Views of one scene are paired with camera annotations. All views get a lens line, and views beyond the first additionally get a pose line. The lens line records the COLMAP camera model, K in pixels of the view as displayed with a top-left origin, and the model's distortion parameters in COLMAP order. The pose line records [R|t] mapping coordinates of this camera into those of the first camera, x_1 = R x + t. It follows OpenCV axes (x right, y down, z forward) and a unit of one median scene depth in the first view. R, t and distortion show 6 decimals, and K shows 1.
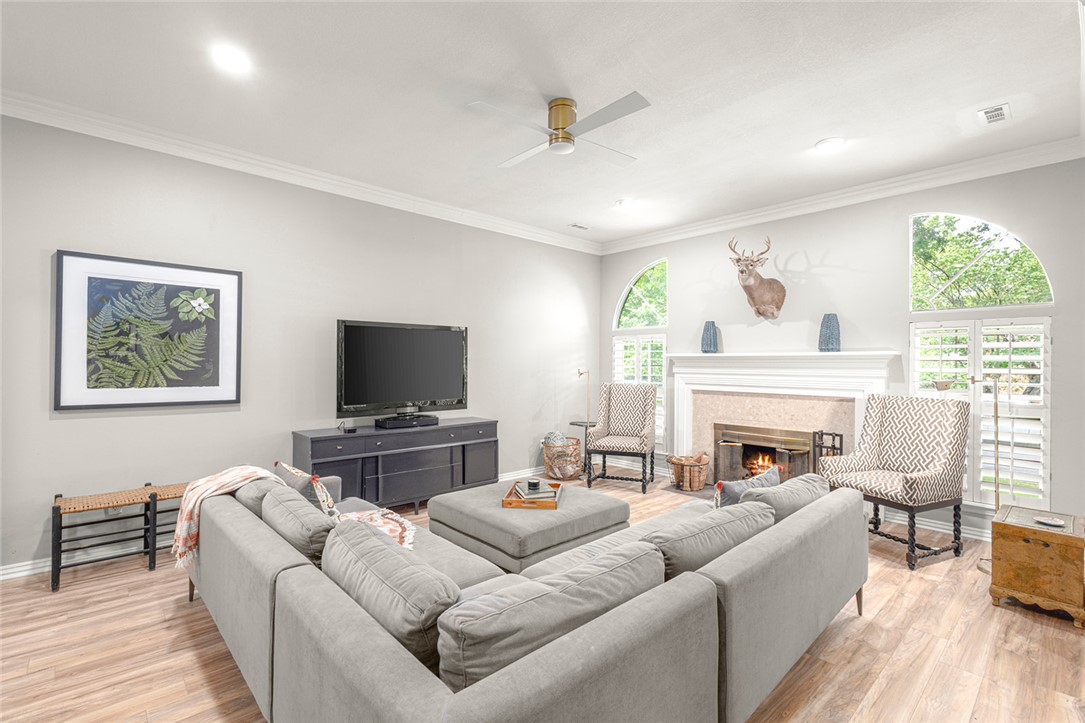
lens RADIAL K [[500.1, 0, 542.1], [0, 500.1, 357.9], [0, 0, 1]] dist [0.004228, -0.000121]
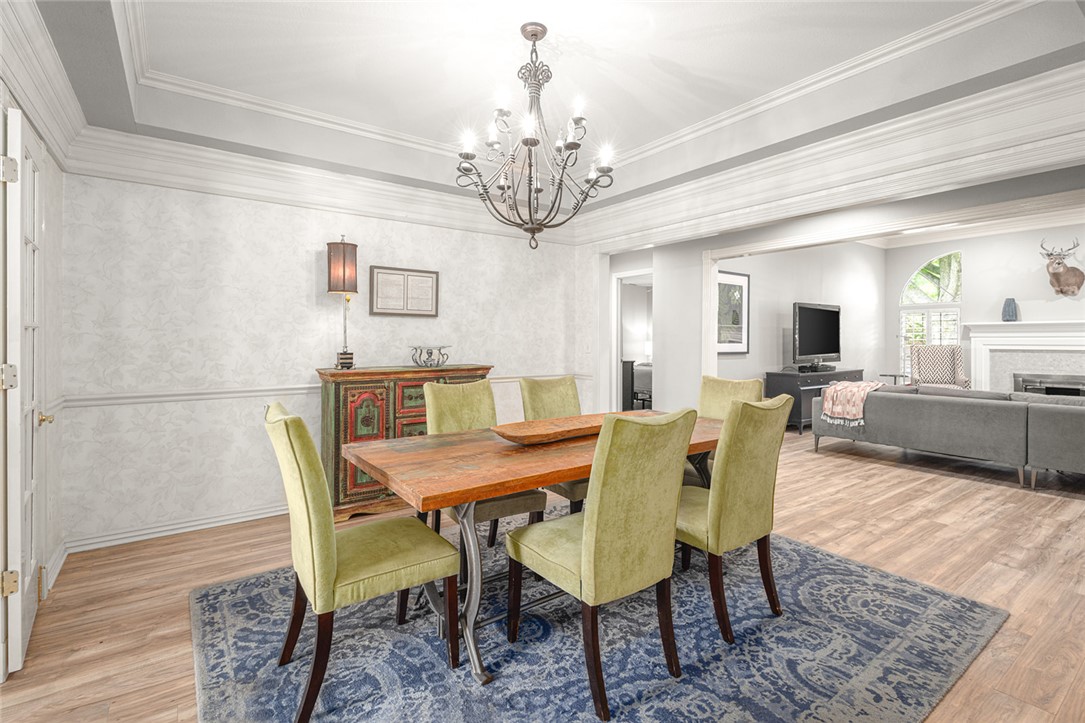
lens RADIAL K [[501.9, 0, 541.8], [0, 501.9, 341.7], [0, 0, 1]] dist [0.001034, -0.000028]
pose [[0.992466, -0.007852, -0.122272, -0.890300], [0.009363, 0.999887, 0.011787, 0.019363], [0.122166, -0.012843, 0.992427, -0.600610]]
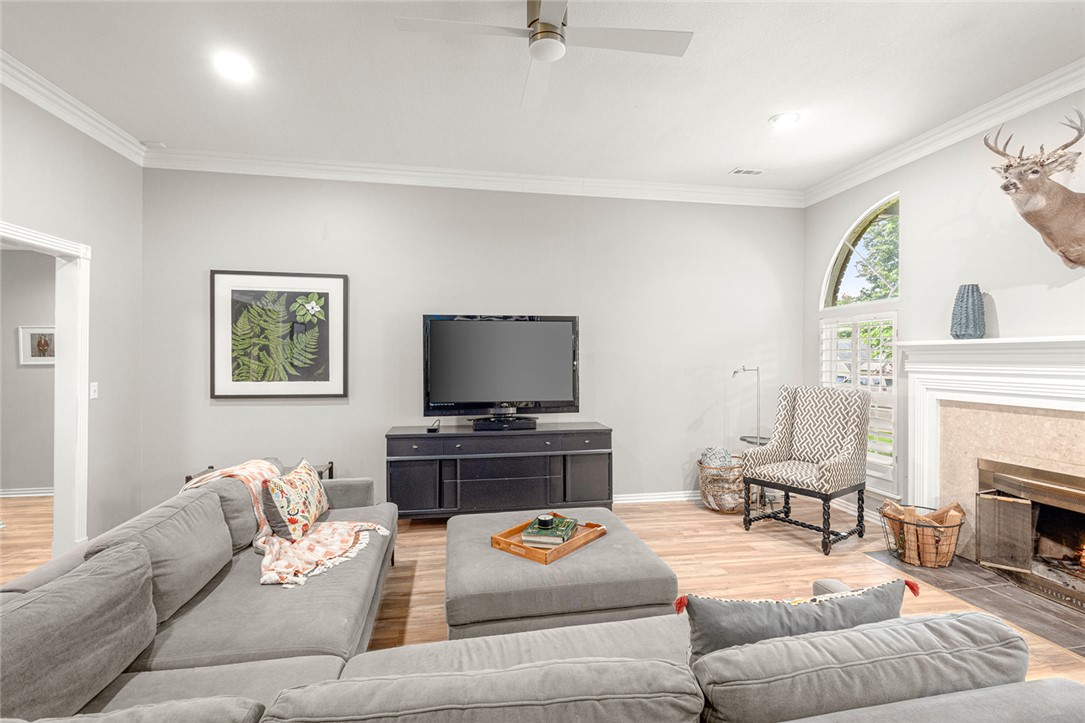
lens RADIAL K [[500.1, 0, 542.1], [0, 500.1, 357.9], [0, 0, 1]] dist [0.004228, -0.000121]
pose [[0.840647, -0.007465, -0.541533, 0.271509], [0.012082, 0.999915, 0.004971, 0.004623], [0.541449, -0.010722, 0.840665, 0.269087]]
